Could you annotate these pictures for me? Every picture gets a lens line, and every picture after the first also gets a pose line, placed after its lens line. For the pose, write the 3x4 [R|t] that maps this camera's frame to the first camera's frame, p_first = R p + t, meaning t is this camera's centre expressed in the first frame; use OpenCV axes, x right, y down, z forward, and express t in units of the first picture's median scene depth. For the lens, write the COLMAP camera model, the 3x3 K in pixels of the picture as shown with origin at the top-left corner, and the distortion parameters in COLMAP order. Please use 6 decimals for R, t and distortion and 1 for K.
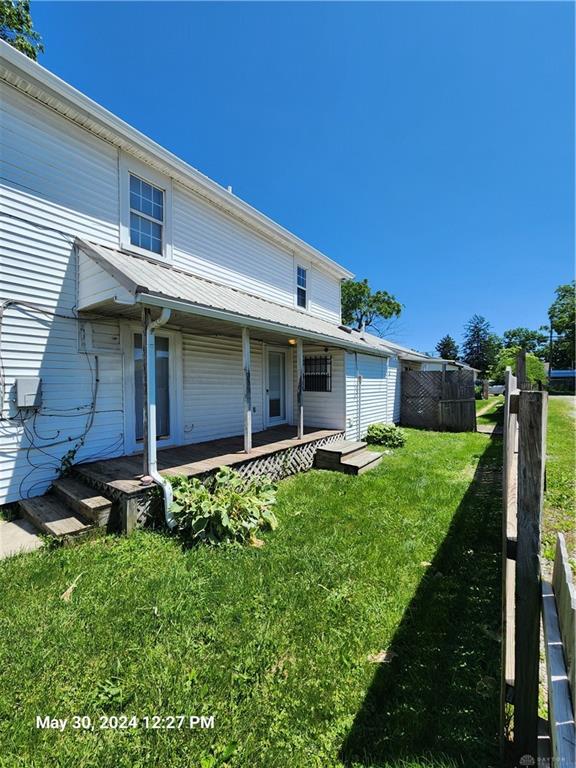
lens RADIAL K [[313.2, 0, 288.1], [0, 313.2, 385.4], [0, 0, 1]] dist [0.001989, -0.000522]
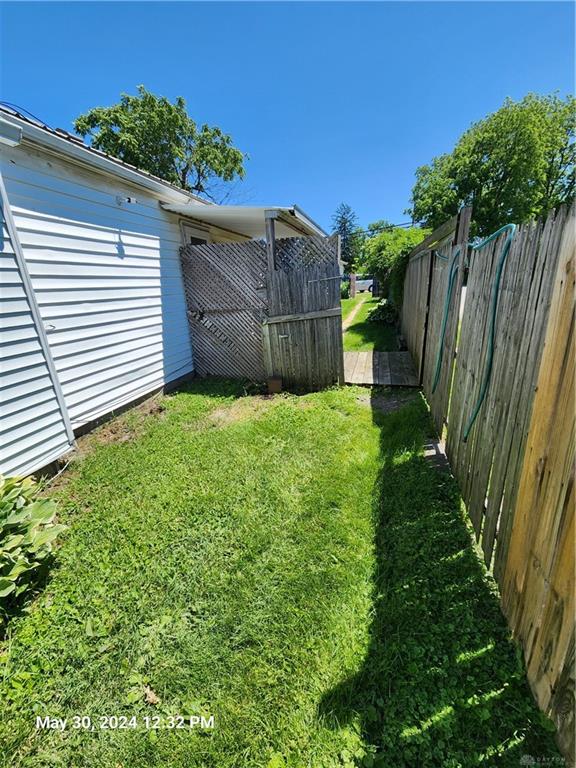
lens RADIAL K [[313.2, 0, 288.1], [0, 313.2, 385.4], [0, 0, 1]] dist [0.001989, -0.000522]
pose [[0.928869, -0.157975, 0.335031, 0.693295], [0.051294, 0.950637, 0.306036, 0.014671], [-0.366839, -0.267082, 0.891121, 1.158143]]
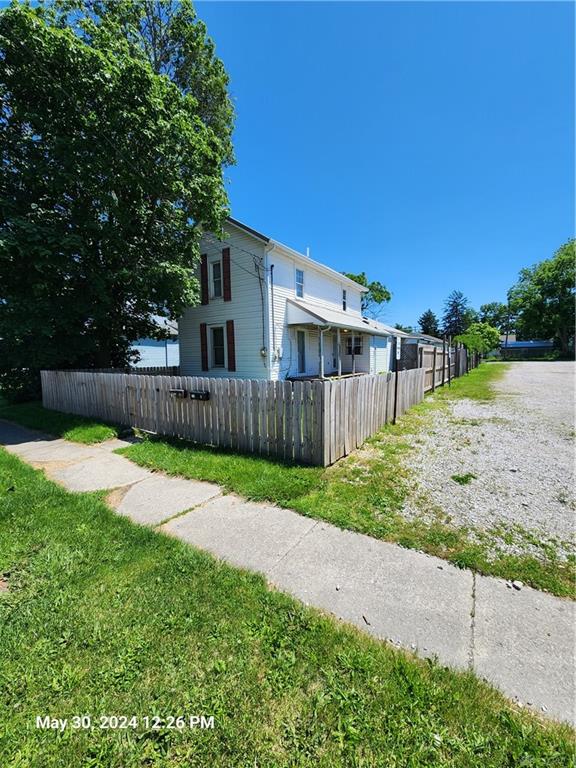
lens RADIAL K [[313.2, 0, 288.1], [0, 313.2, 385.4], [0, 0, 1]] dist [0.001989, -0.000522]
pose [[0.998747, -0.017421, 0.046920, -0.611805], [0.013473, 0.996443, 0.083182, 0.059998], [-0.048202, -0.082445, 0.995429, -1.423288]]
